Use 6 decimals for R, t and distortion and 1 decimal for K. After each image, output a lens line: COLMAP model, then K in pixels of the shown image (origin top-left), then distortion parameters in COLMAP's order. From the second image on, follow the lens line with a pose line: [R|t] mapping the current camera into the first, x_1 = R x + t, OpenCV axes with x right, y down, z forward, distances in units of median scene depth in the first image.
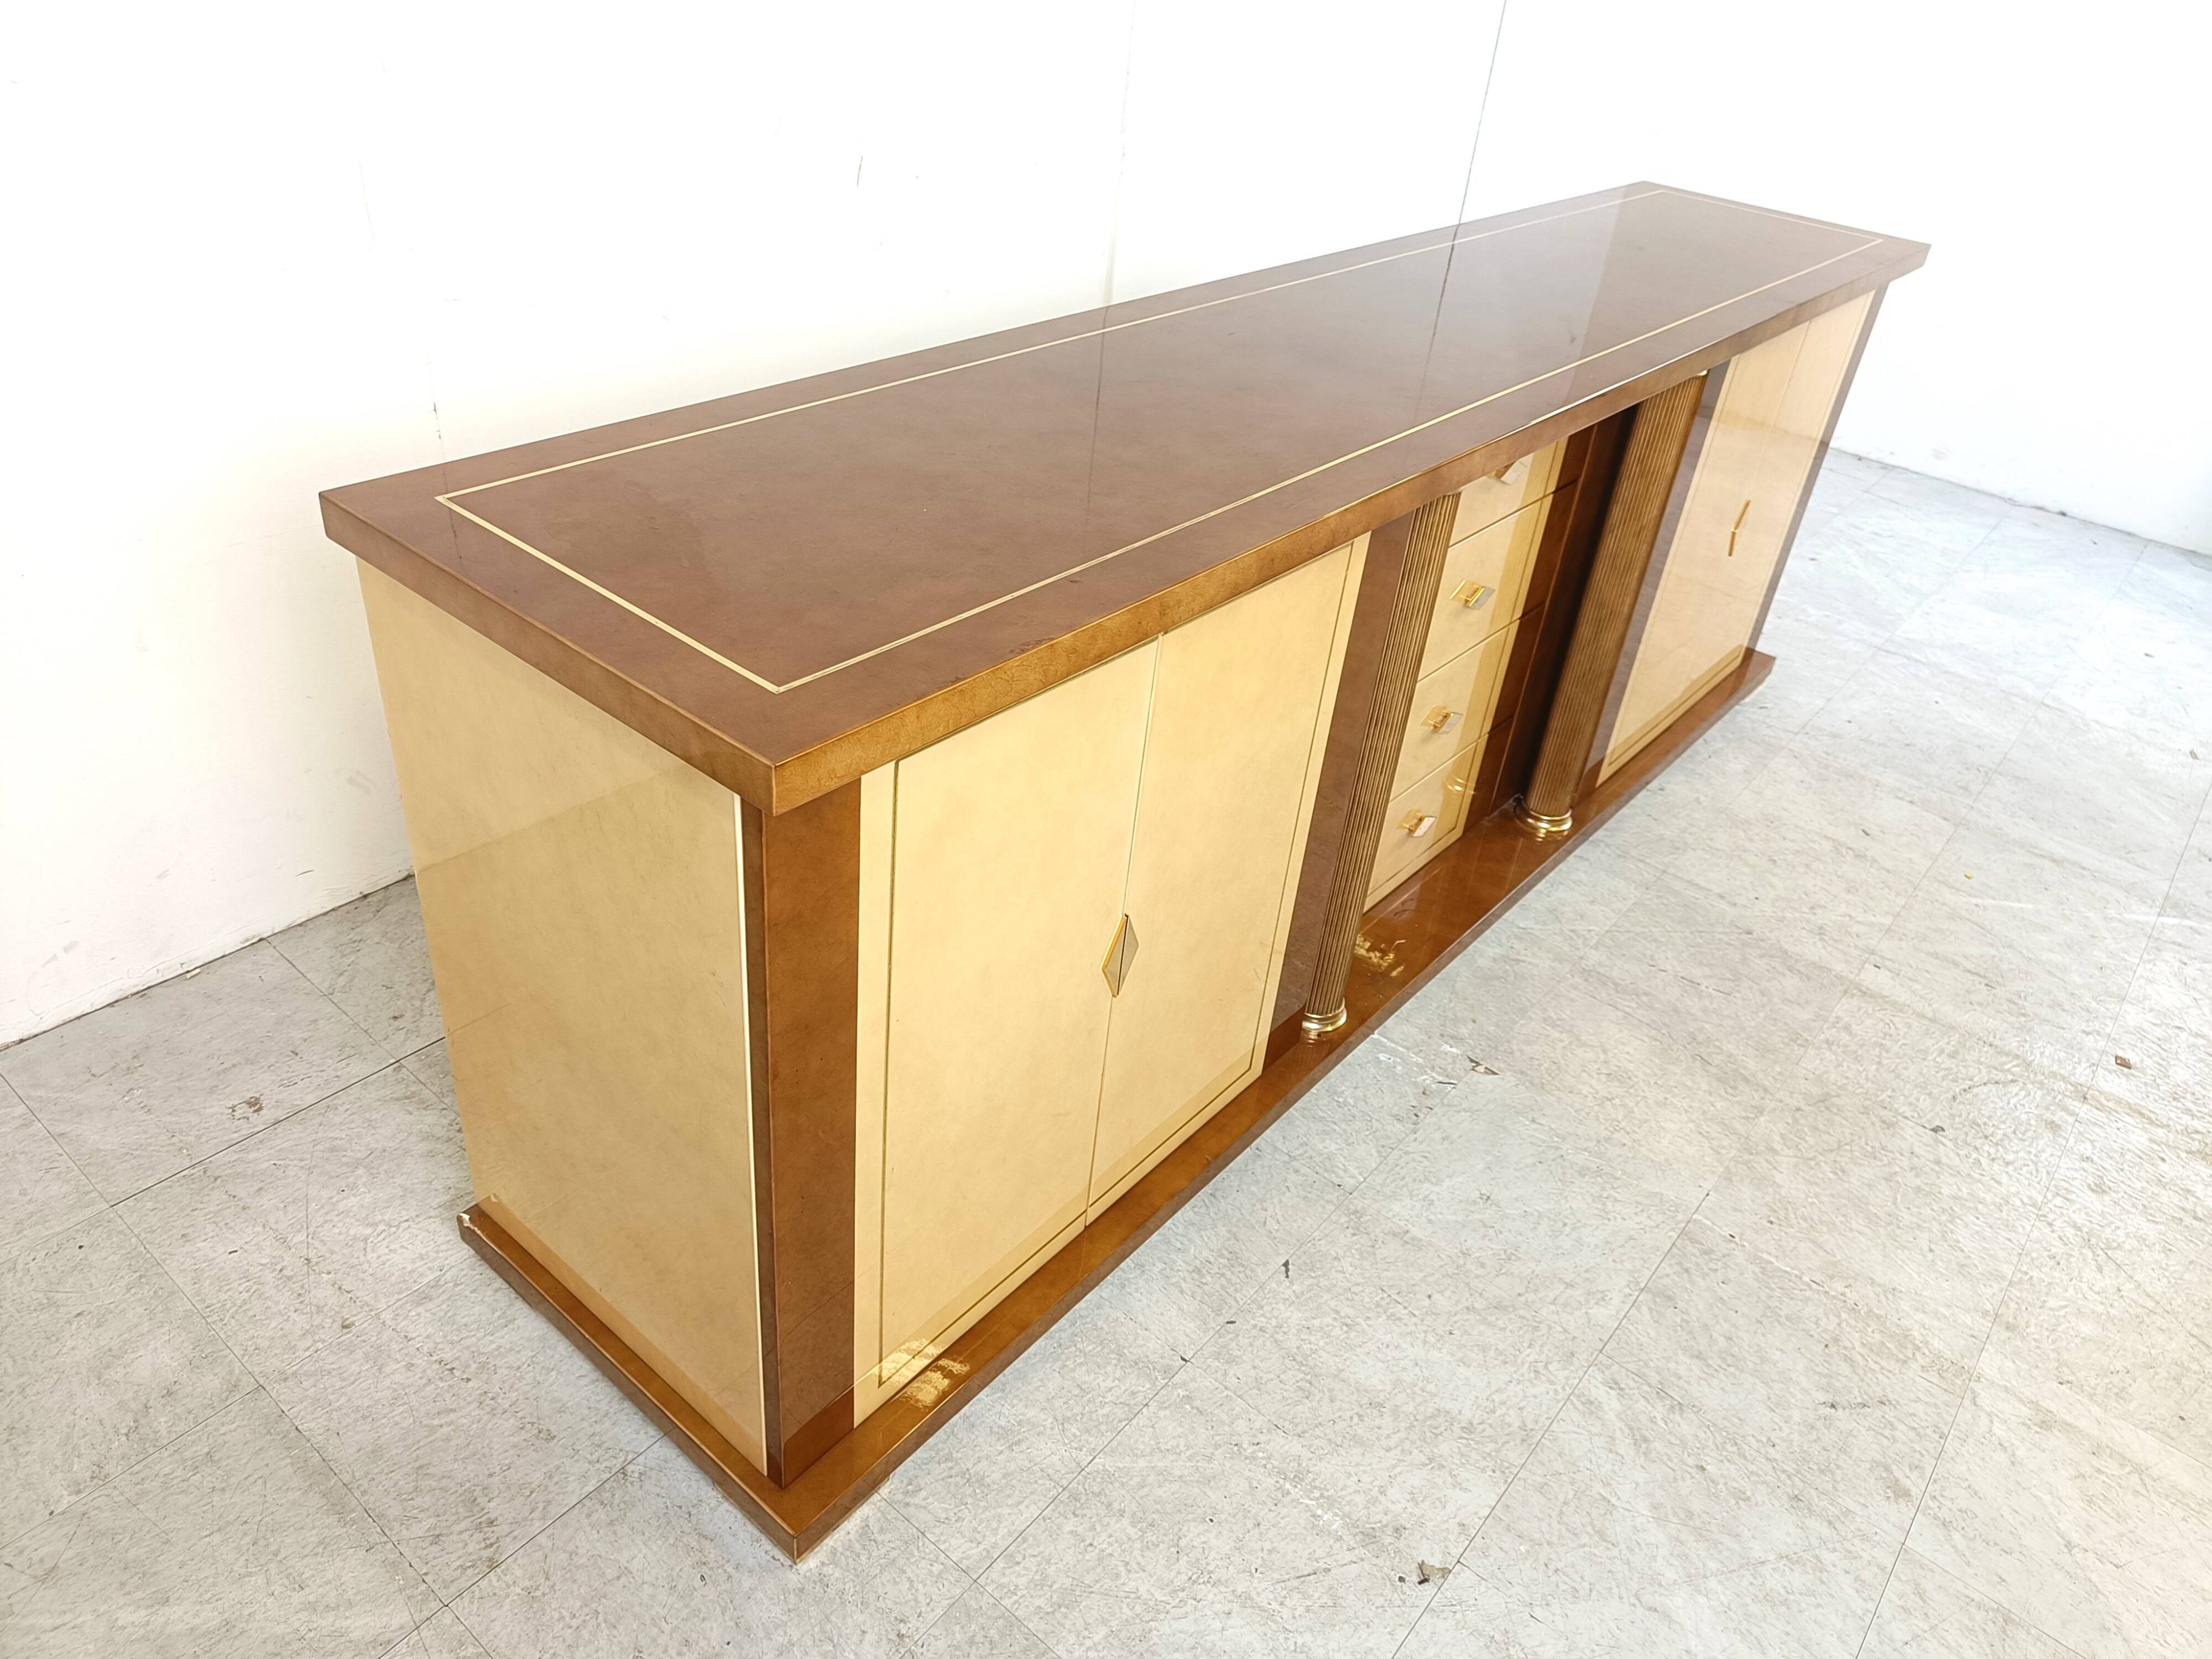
lens RADIAL K [[1555.8, 0, 1131.9], [0, 1555.8, 818.5], [0, 0, 1]] dist [0.003220, 0.004745]
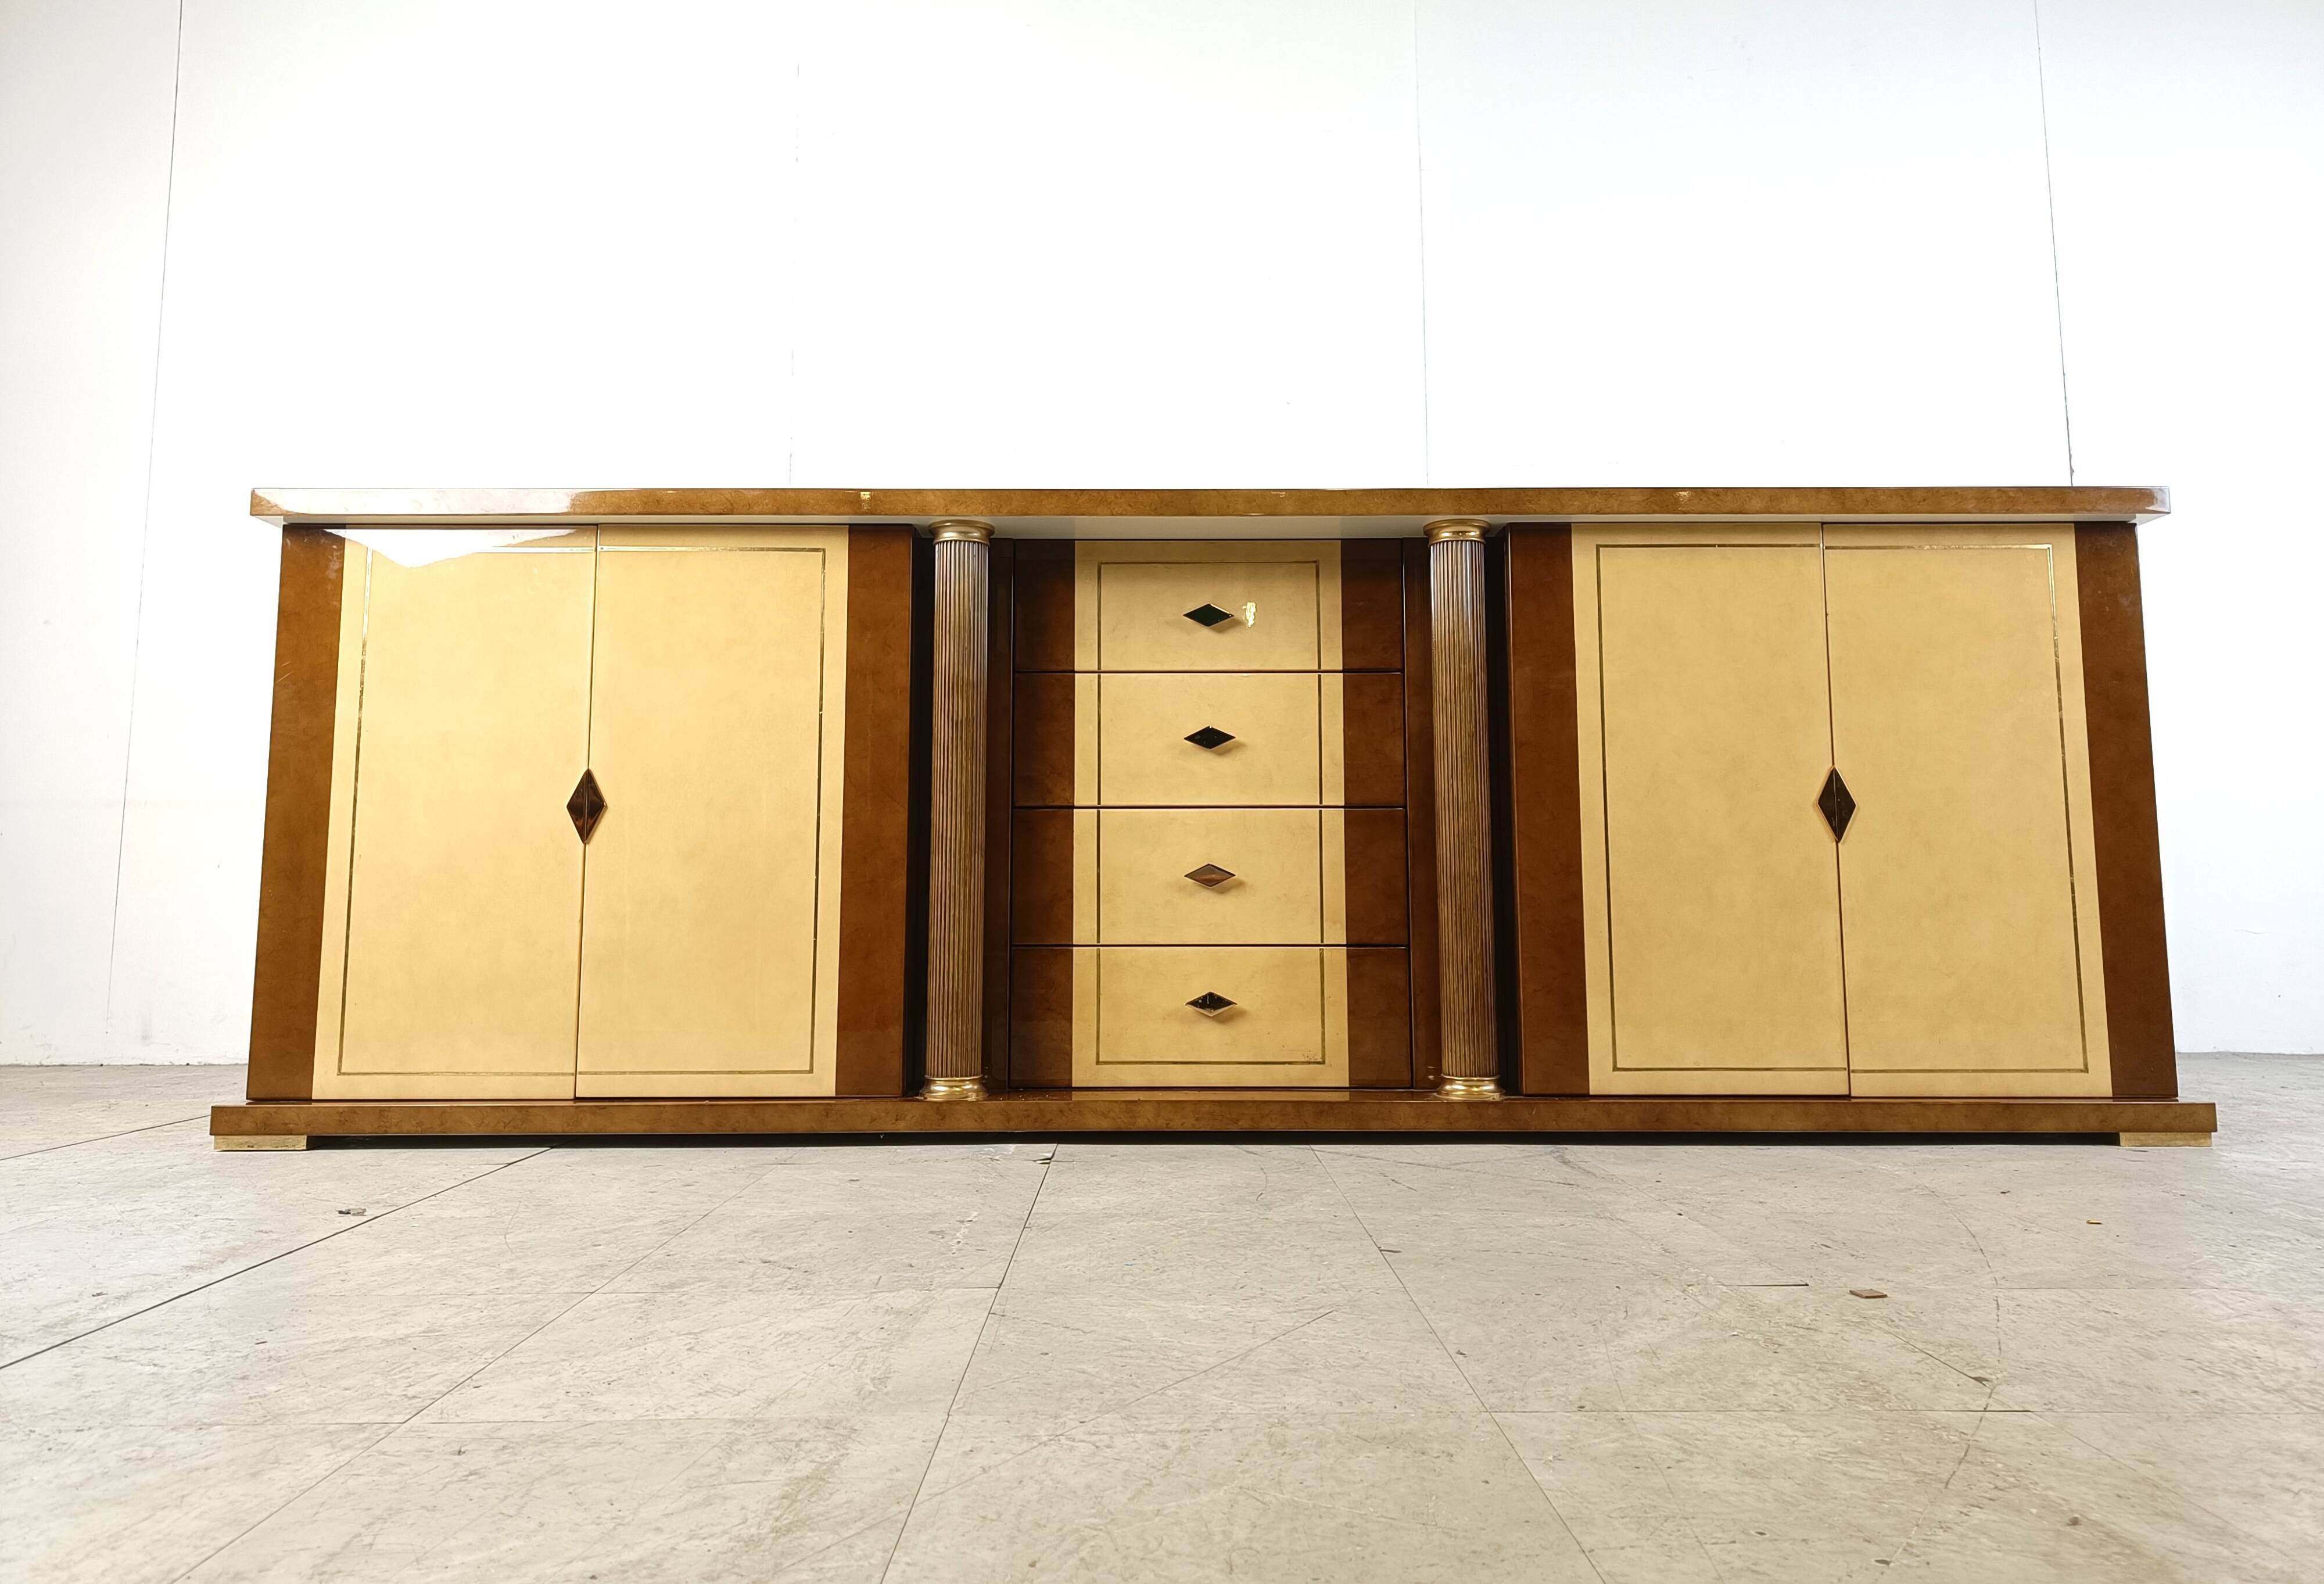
lens RADIAL K [[1638.3, 0, 1153.5], [0, 1638.3, 713.7], [0, 0, 1]] dist [0.010184, 0.000718]
pose [[0.623990, -0.191799, -0.757528, 1.245283], [-0.375145, 0.776868, -0.505710, 0.500611], [0.685494, 0.599741, 0.412805, 0.606189]]
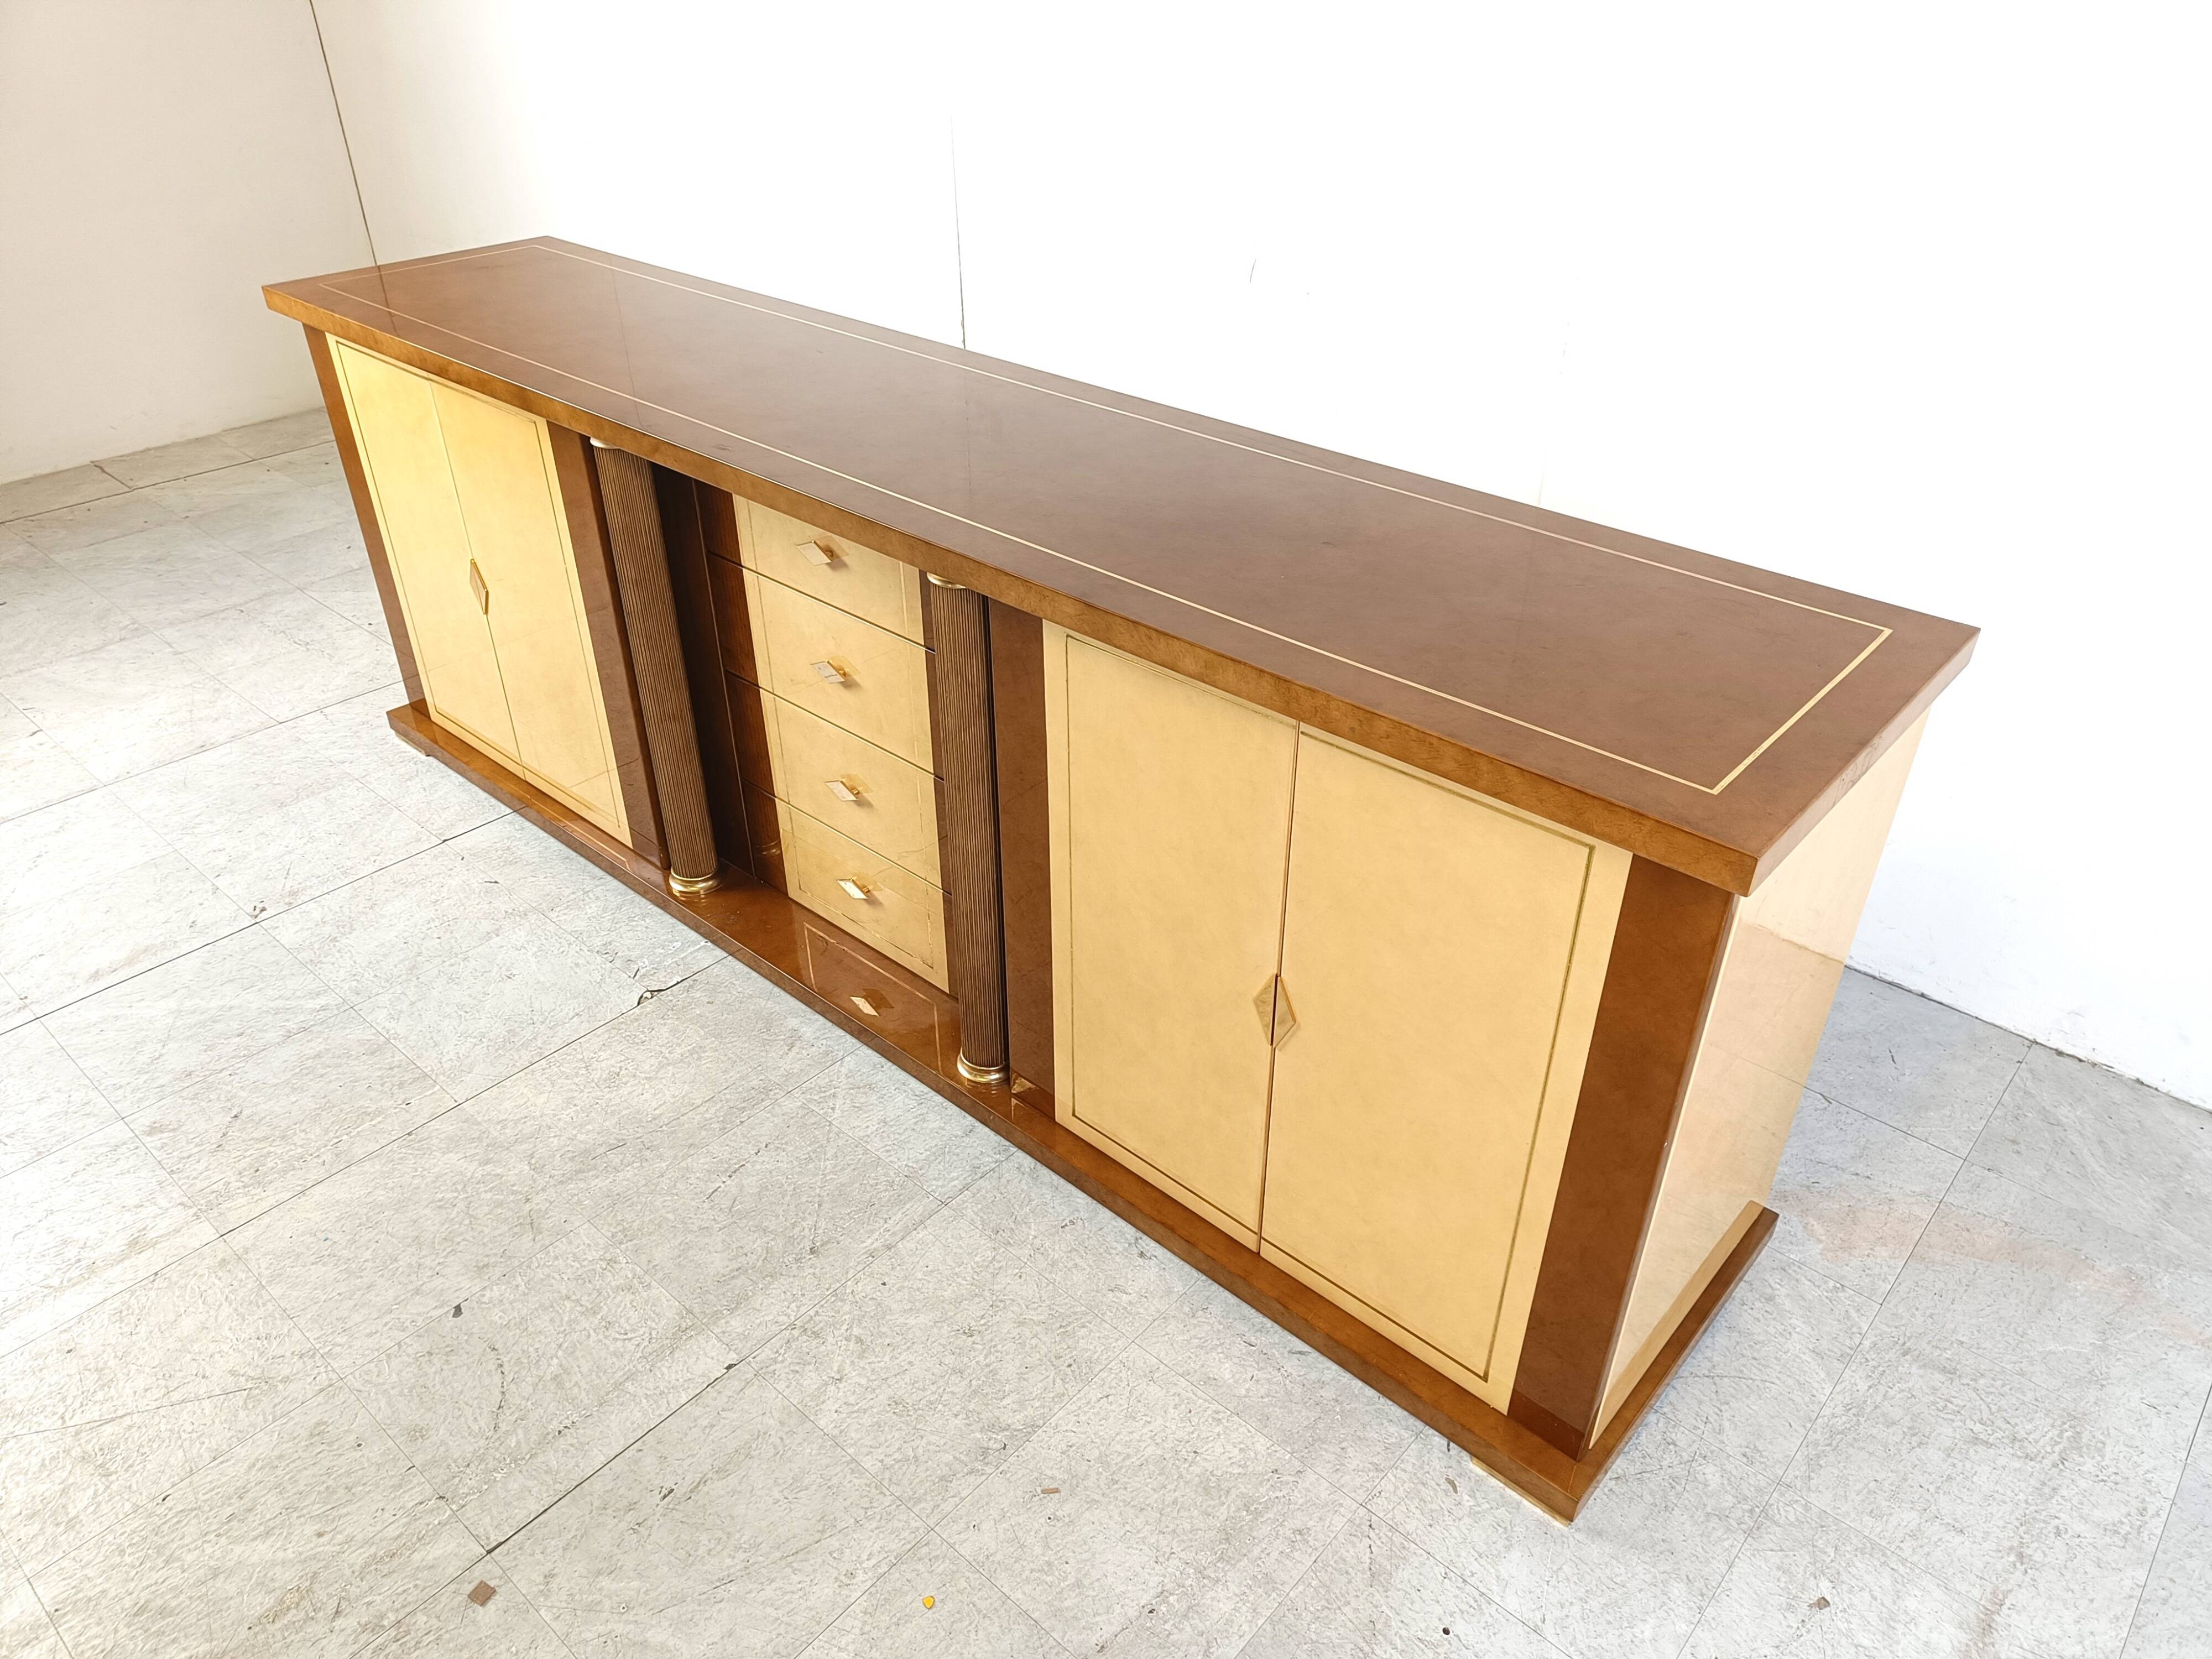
lens RADIAL K [[1563.0, 0, 1093.0], [0, 1563.0, 821.3], [0, 0, 1]] dist [0.007666, 0.001142]
pose [[-0.058979, 0.449405, -0.891379, 1.430625], [-0.552580, 0.728956, 0.404079, -0.708152], [0.831371, 0.516390, 0.205339, 1.175353]]
